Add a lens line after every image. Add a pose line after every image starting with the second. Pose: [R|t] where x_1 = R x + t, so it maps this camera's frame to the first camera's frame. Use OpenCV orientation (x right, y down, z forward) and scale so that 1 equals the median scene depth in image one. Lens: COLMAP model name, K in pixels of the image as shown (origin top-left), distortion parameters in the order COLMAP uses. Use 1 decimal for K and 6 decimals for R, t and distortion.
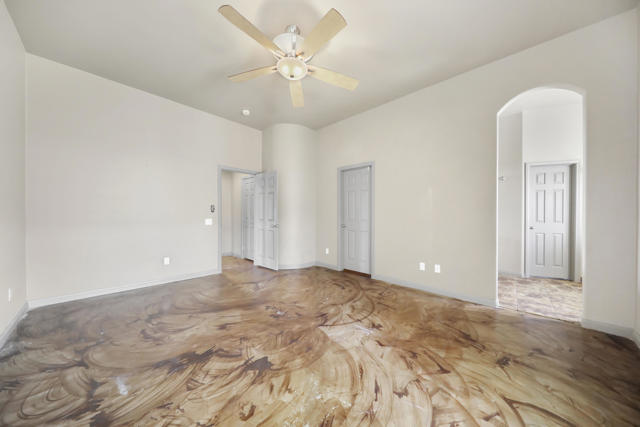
lens RADIAL K [[210.7, 0, 315.4], [0, 210.7, 215.4], [0, 0, 1]] dist [0.001950, 0.000111]
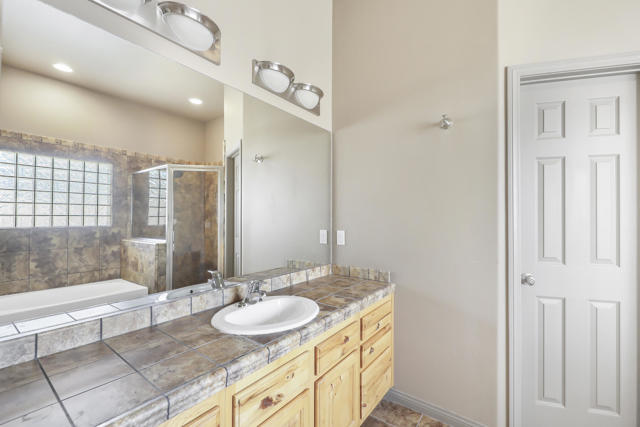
lens RADIAL K [[246.5, 0, 321.0], [0, 246.5, 214.3], [0, 0, 1]] dist [-0.001519, -0.000345]
pose [[0.994411, 0.007707, 0.105299, 0.706338], [-0.006206, 0.999875, -0.014570, -0.029278], [-0.105398, 0.013835, 0.994334, 0.691457]]
